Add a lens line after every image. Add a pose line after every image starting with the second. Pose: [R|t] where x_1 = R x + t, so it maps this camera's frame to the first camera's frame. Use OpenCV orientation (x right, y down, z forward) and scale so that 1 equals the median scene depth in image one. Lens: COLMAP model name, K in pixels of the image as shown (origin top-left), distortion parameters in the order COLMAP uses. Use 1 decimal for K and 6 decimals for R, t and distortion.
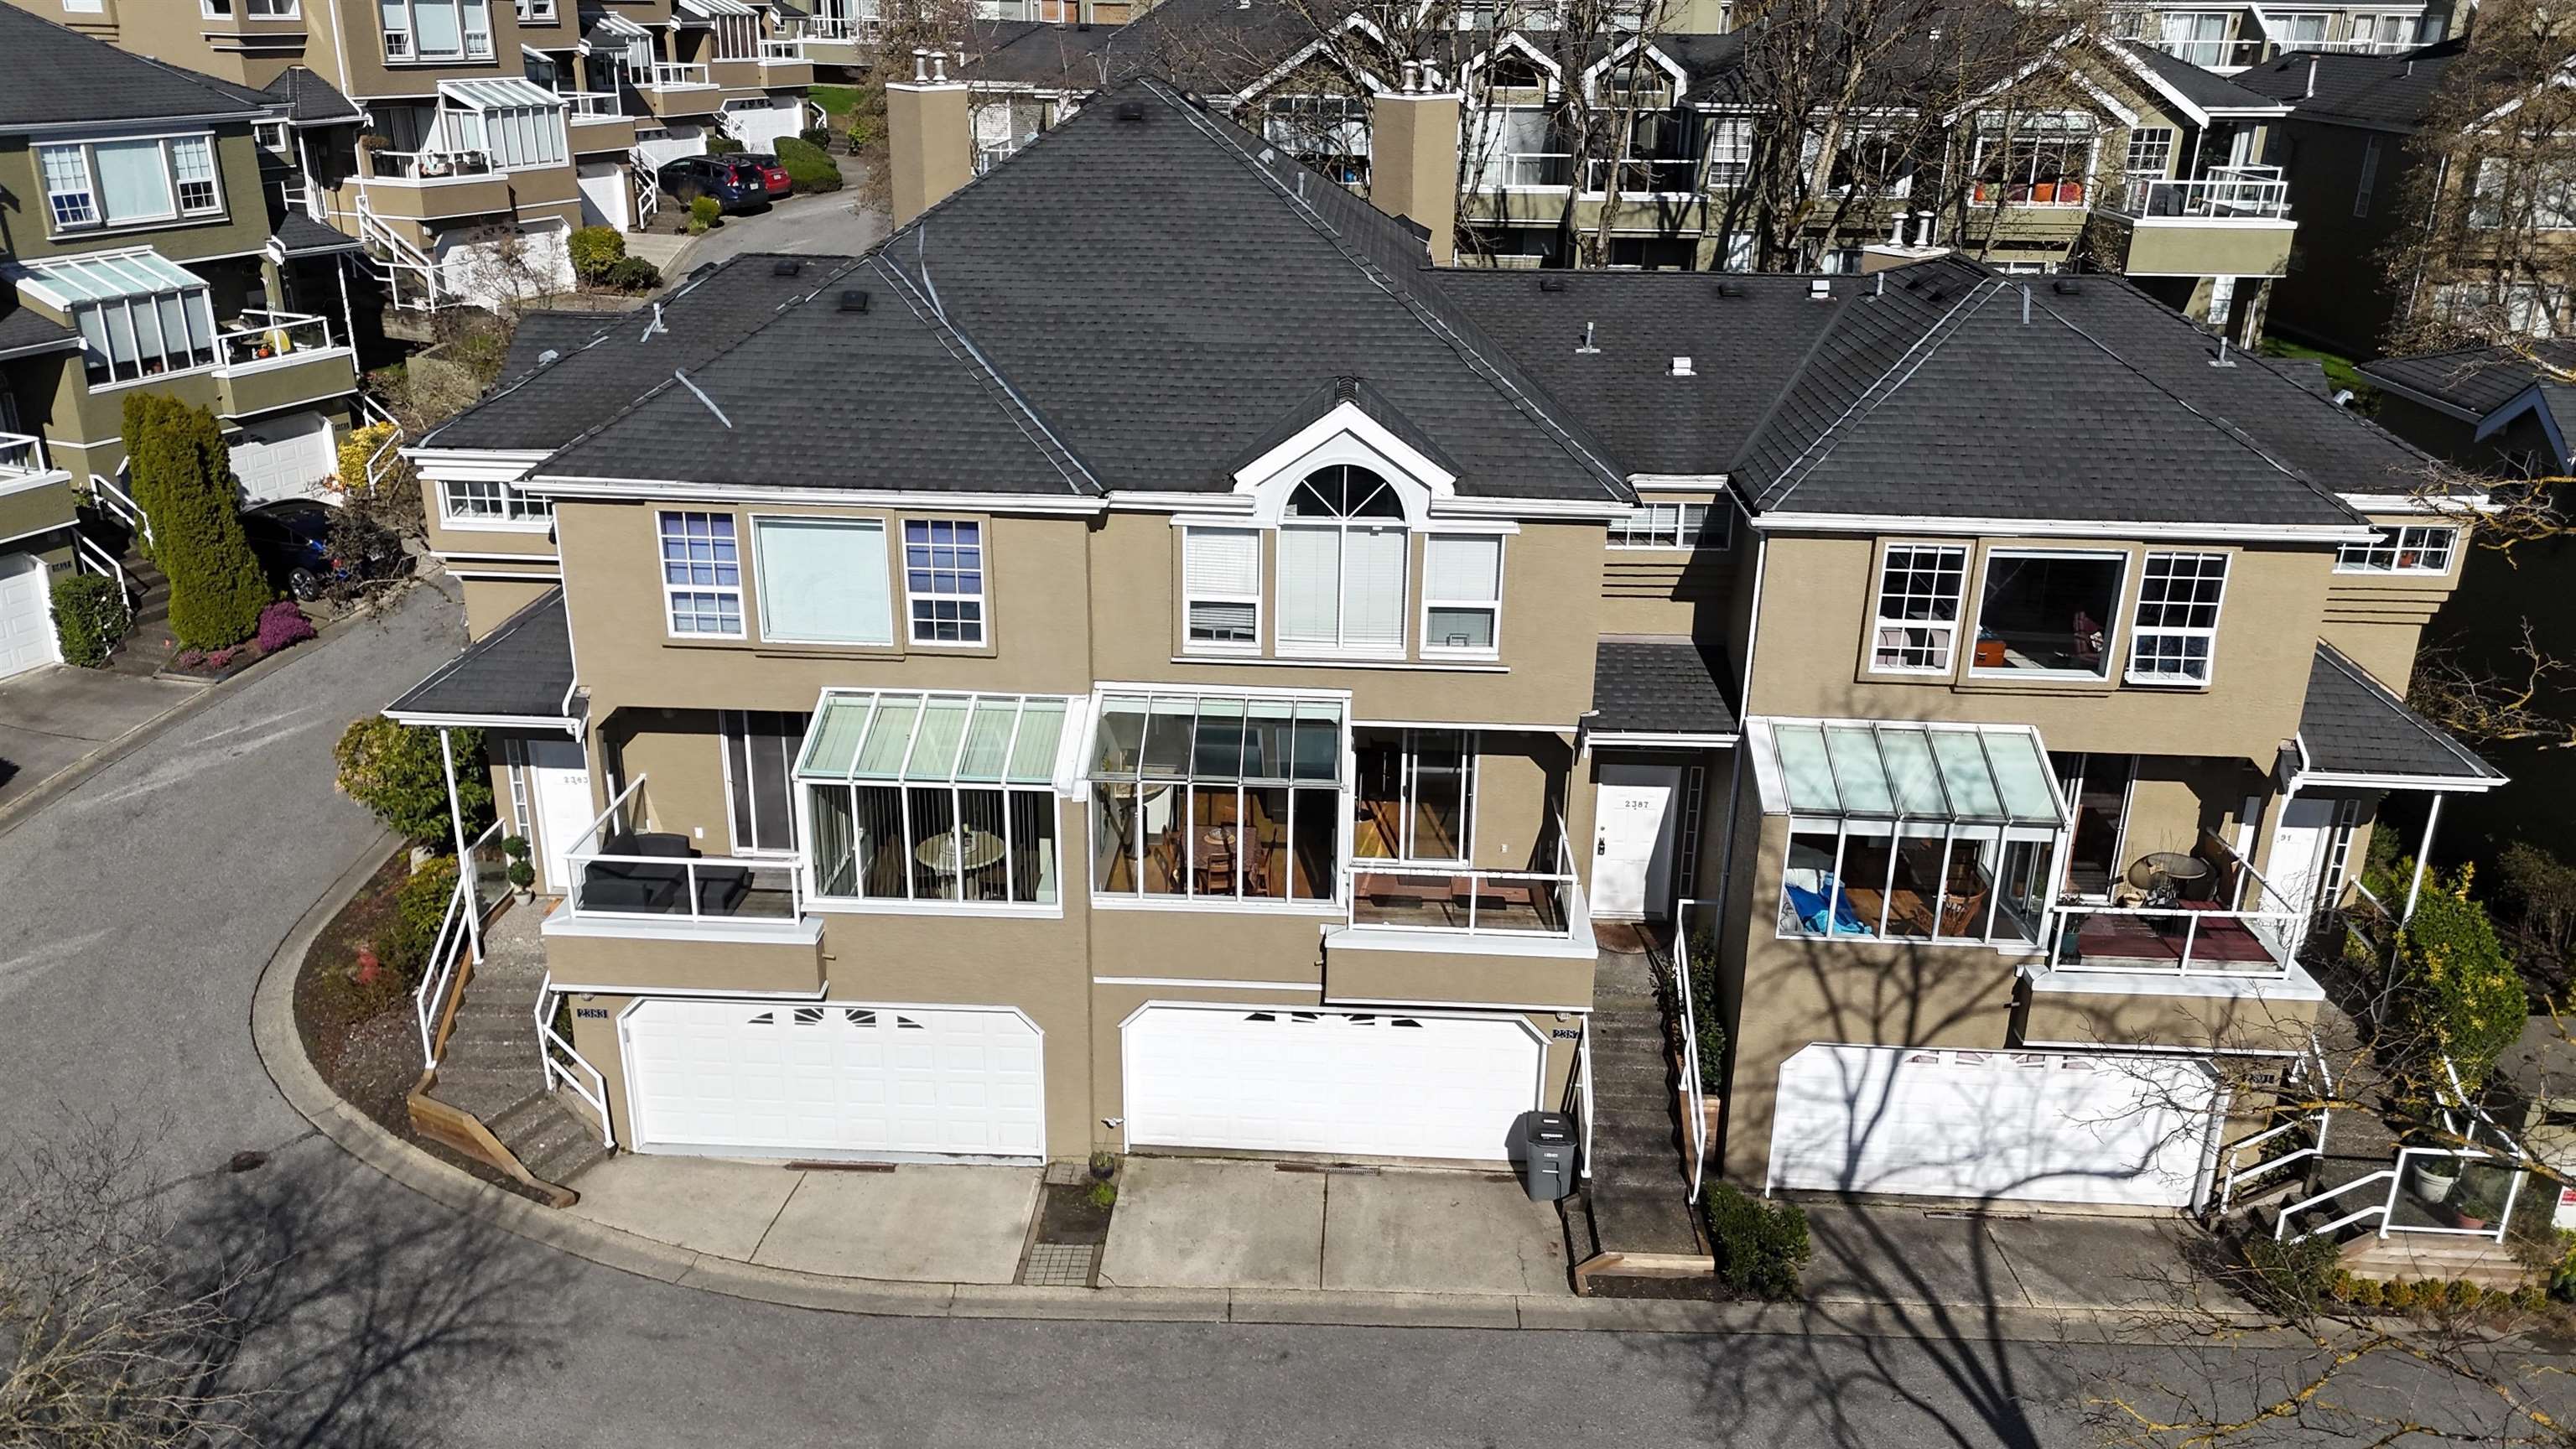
lens RADIAL K [[1889.6, 0, 1282.2], [0, 1889.6, 715.8], [0, 0, 1]] dist [0.067243, -0.054189]
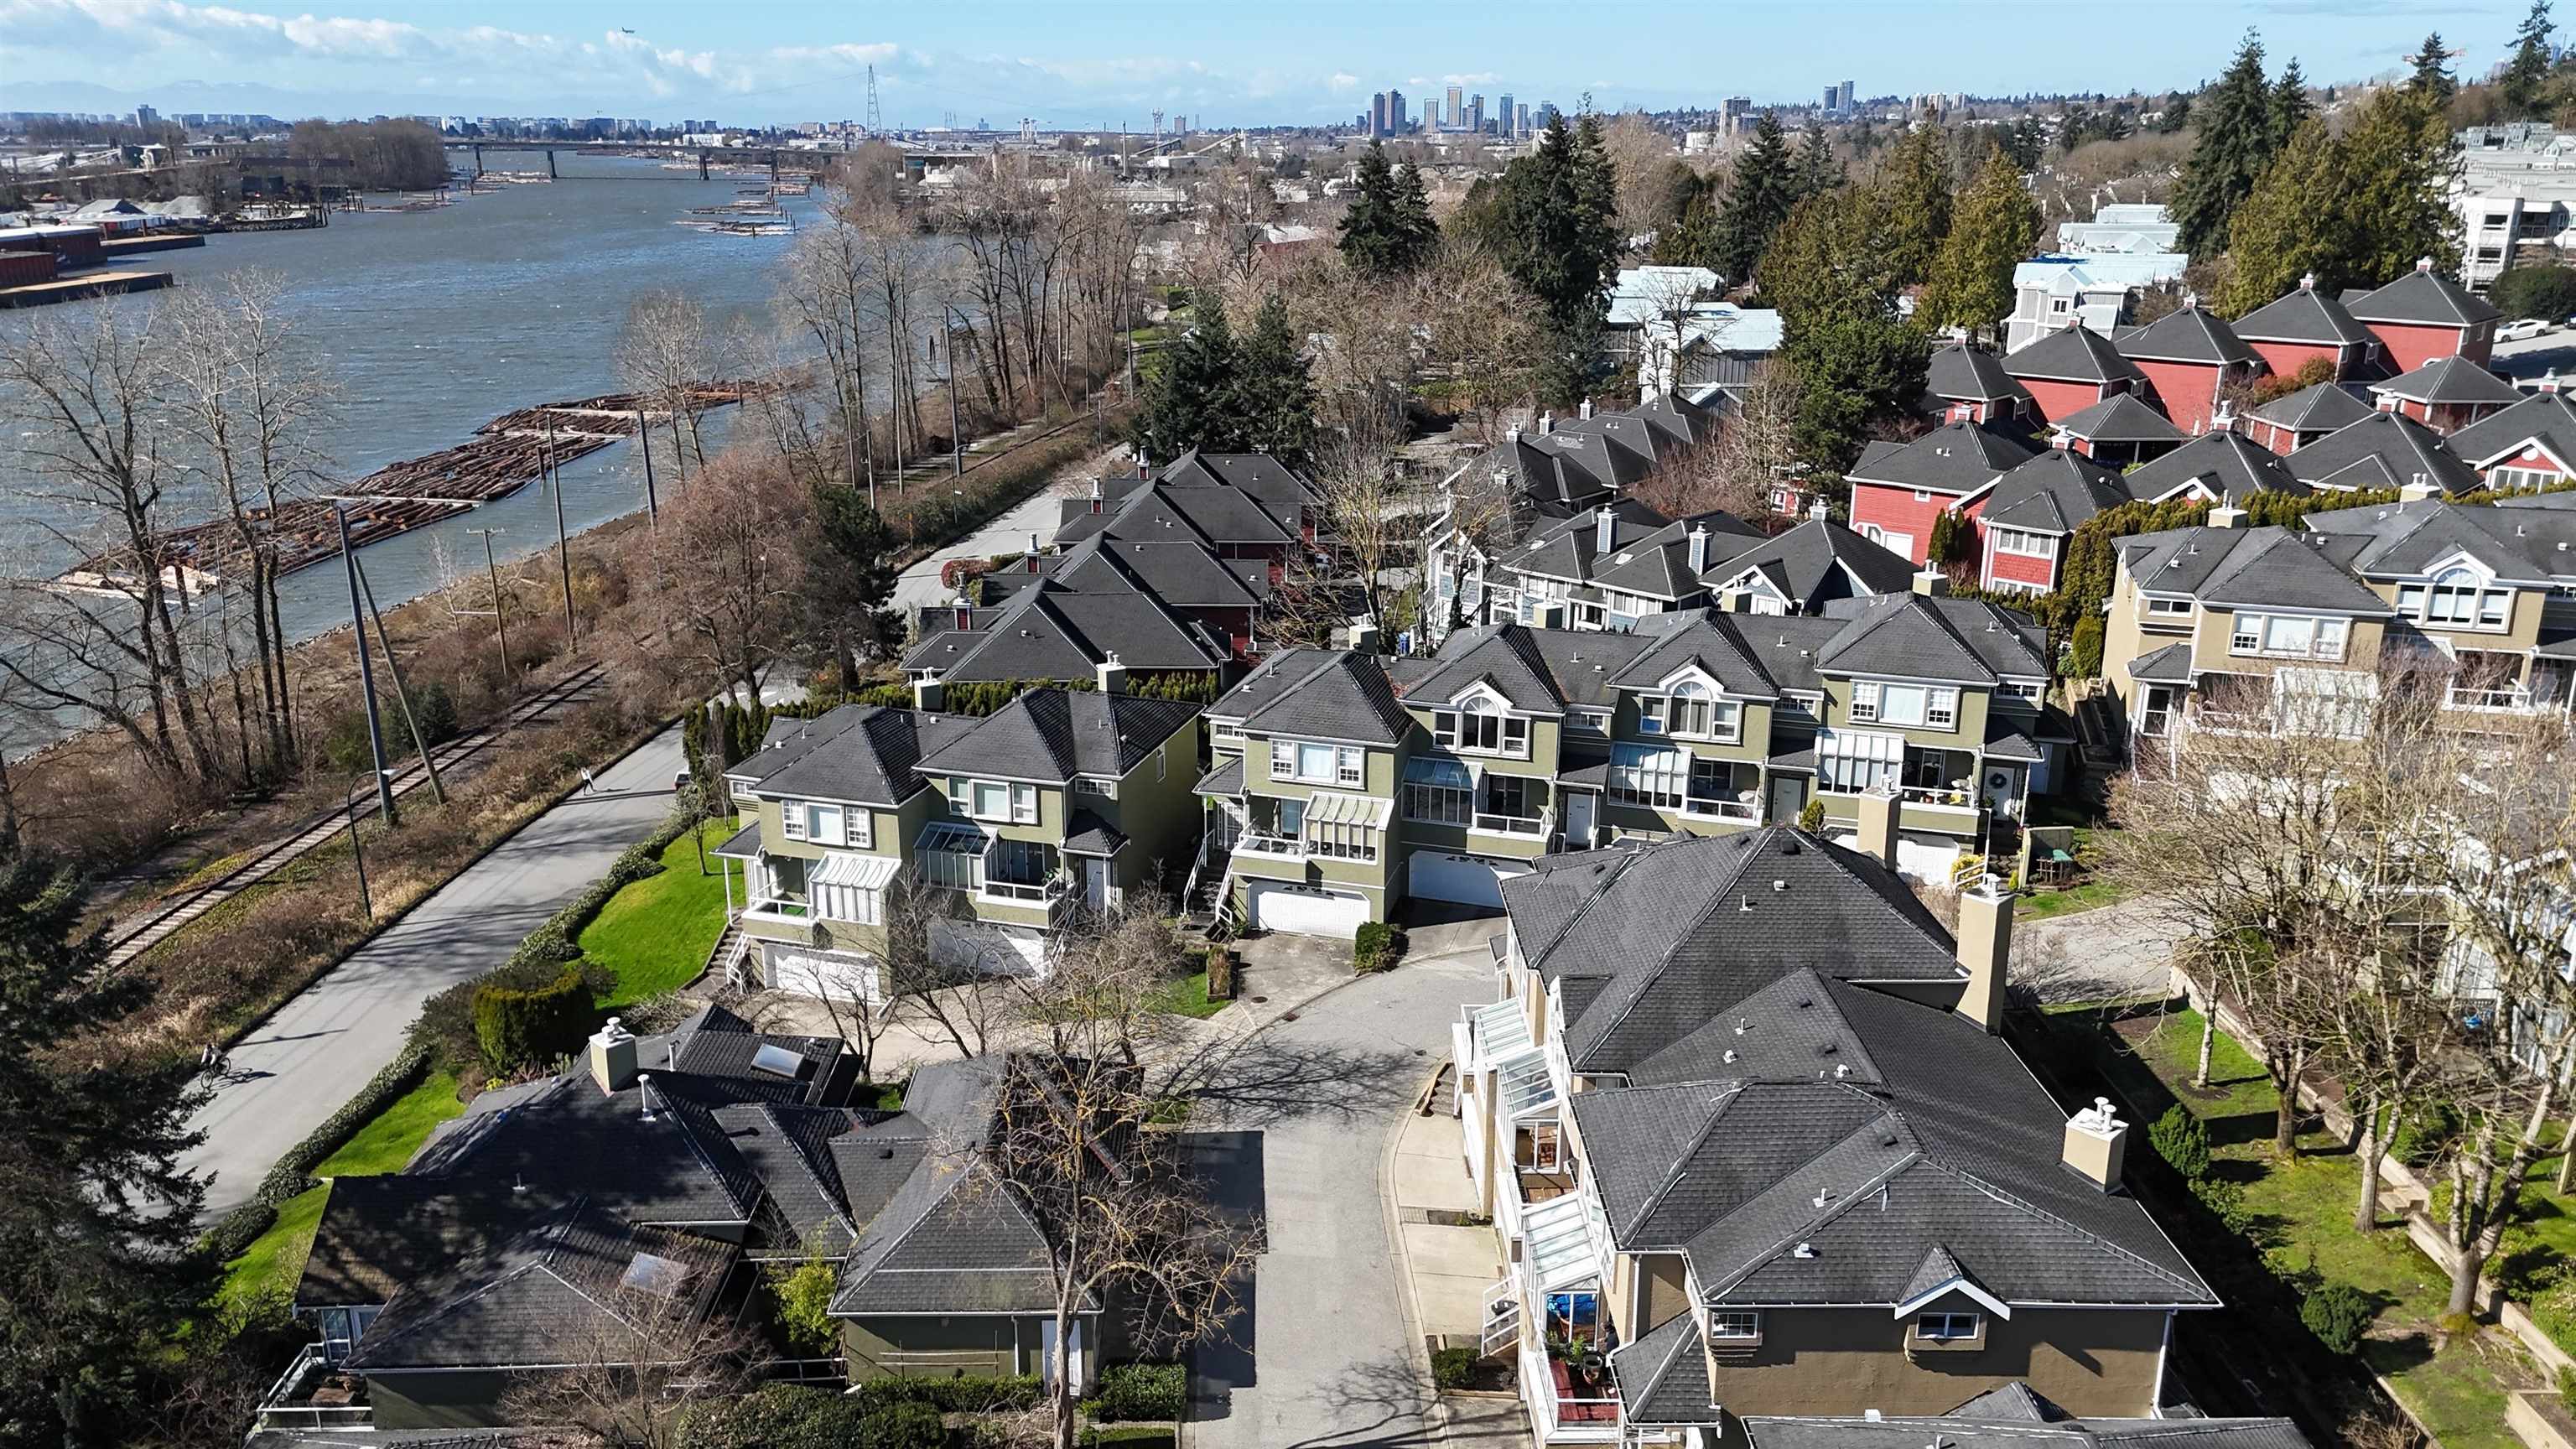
lens RADIAL K [[1889.6, 0, 1282.2], [0, 1889.6, 715.8], [0, 0, 1]] dist [0.067243, -0.054189]
pose [[0.059674, 0.282830, -0.957312, 2.028927], [-0.353811, 0.902752, 0.244656, -0.847457], [0.933411, 0.324108, 0.153939, 0.170979]]
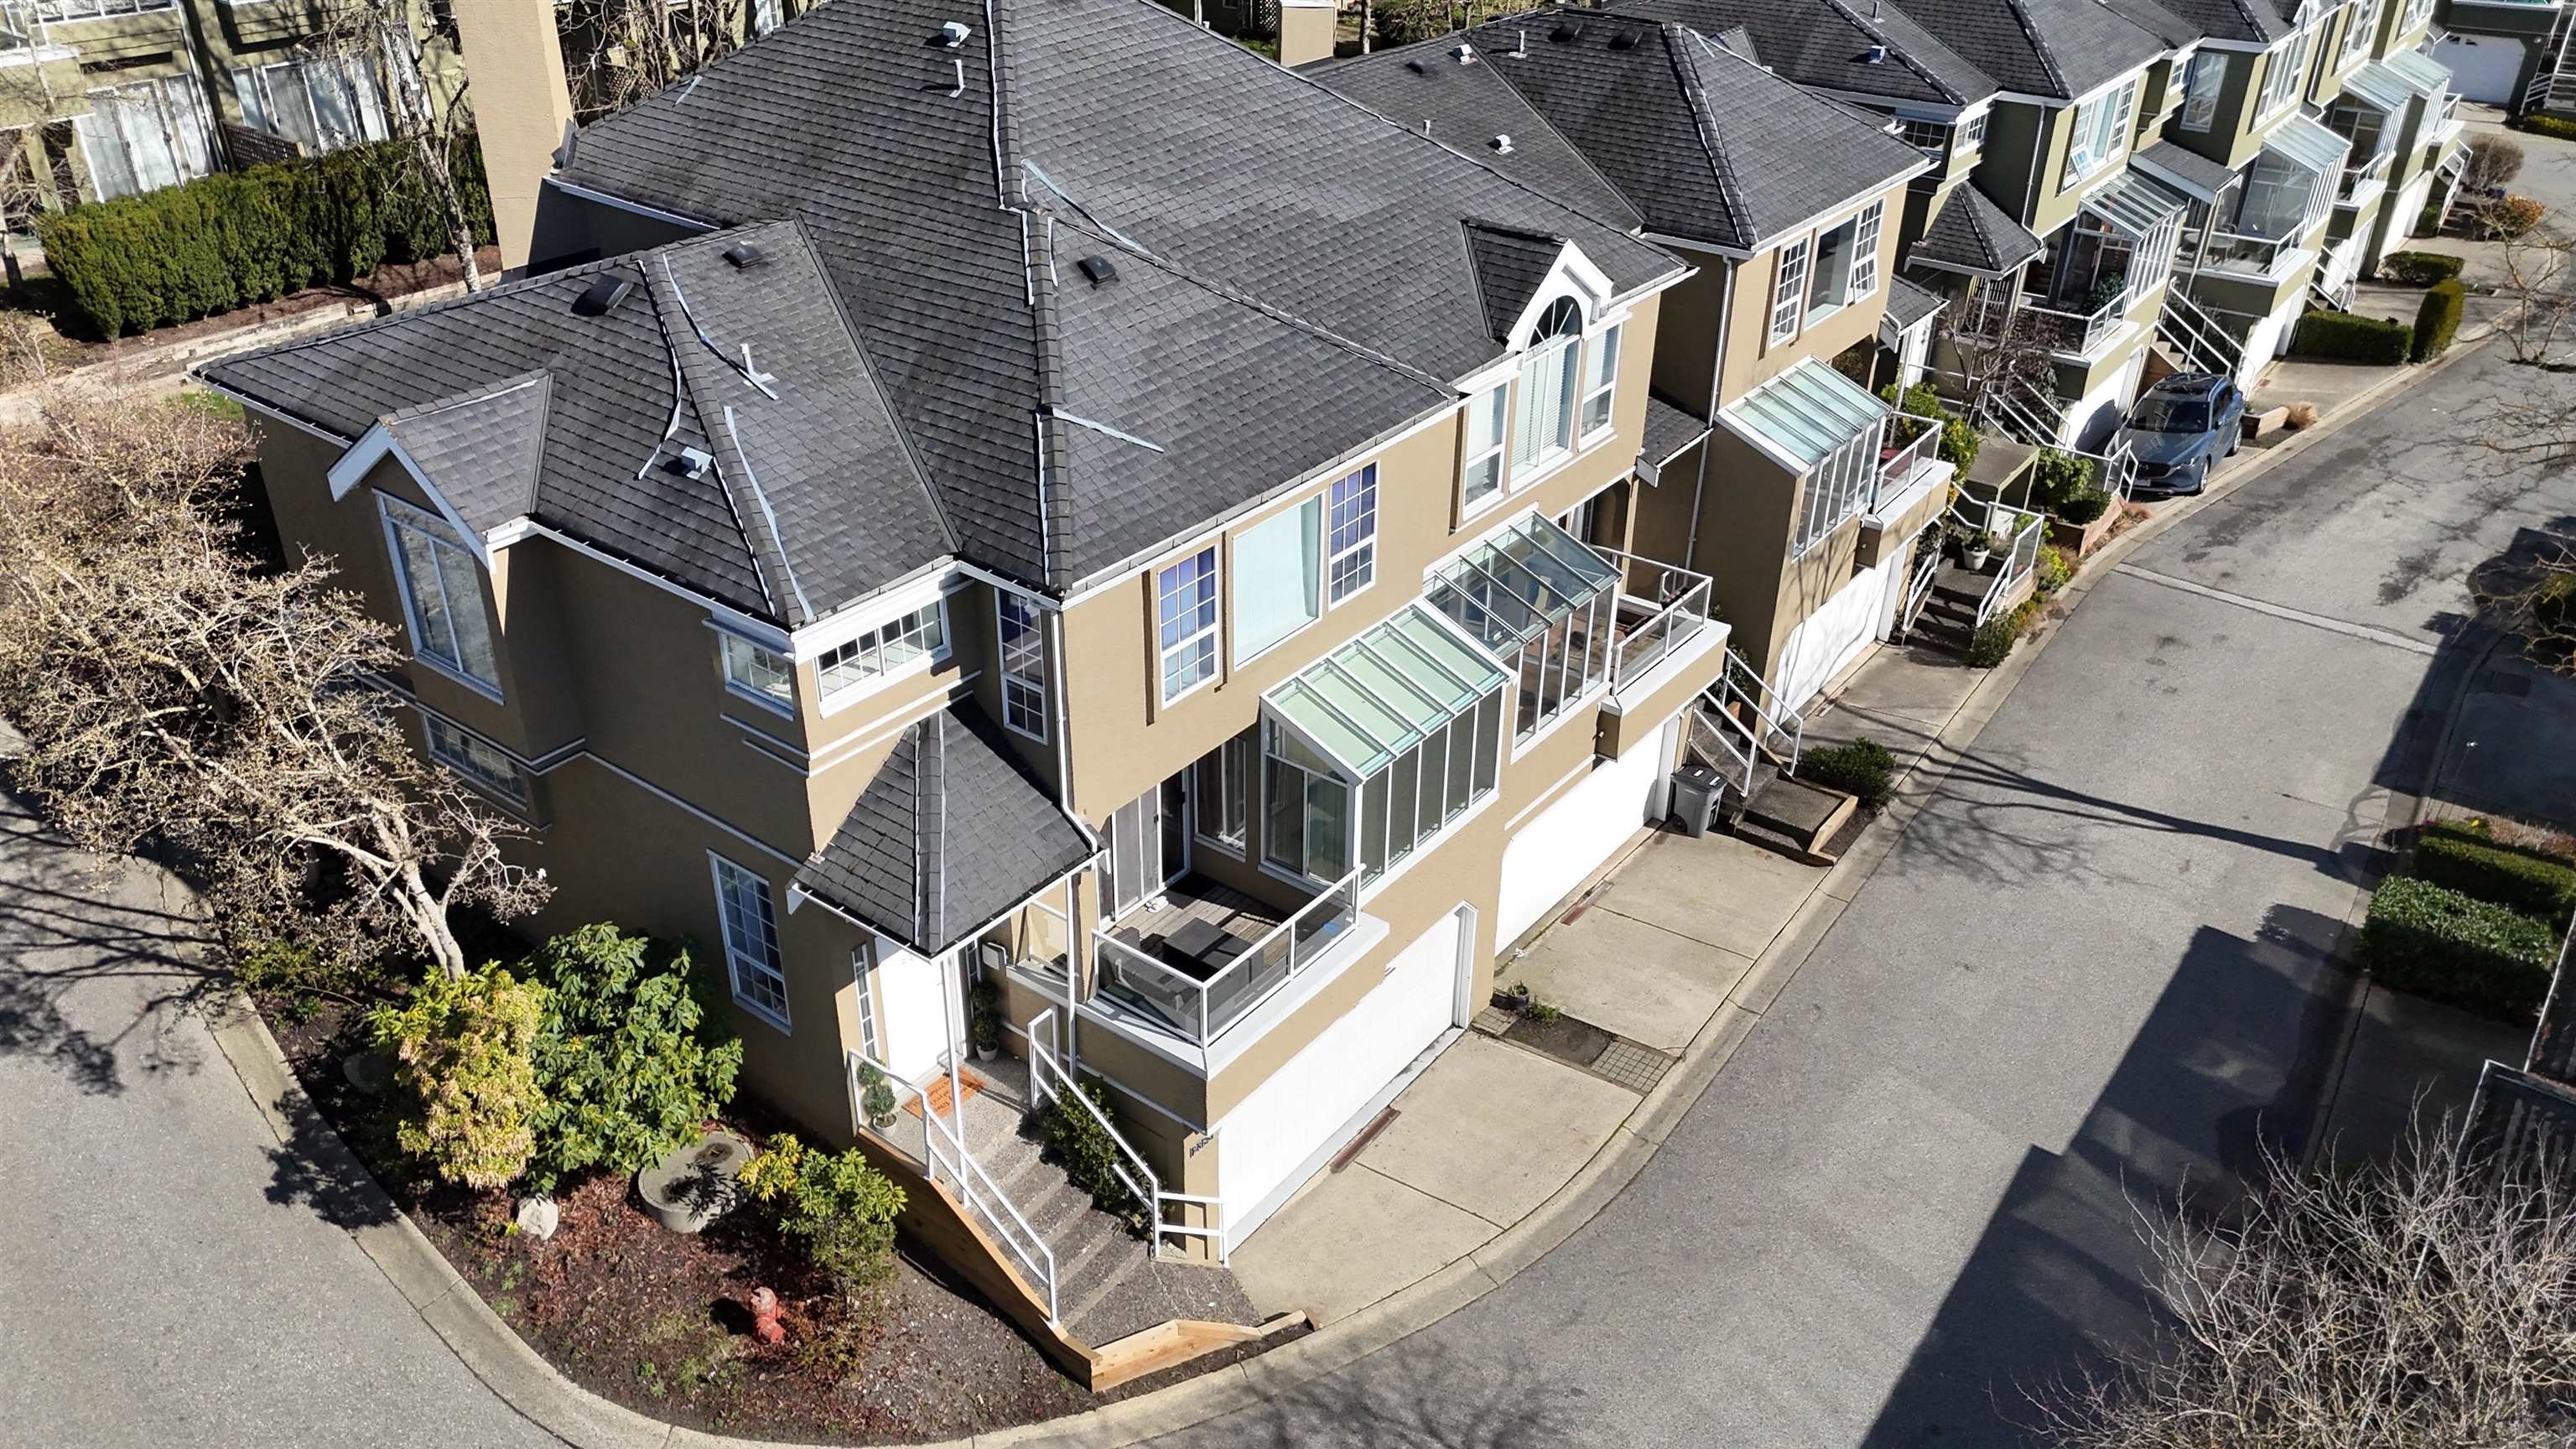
lens RADIAL K [[1889.6, 0, 1282.2], [0, 1889.6, 715.8], [0, 0, 1]] dist [0.067243, -0.054189]
pose [[0.569939, -0.417805, 0.707537, -0.849534], [0.285395, 0.908126, 0.306360, -0.270392], [-0.770532, 0.027321, 0.636816, 0.402282]]
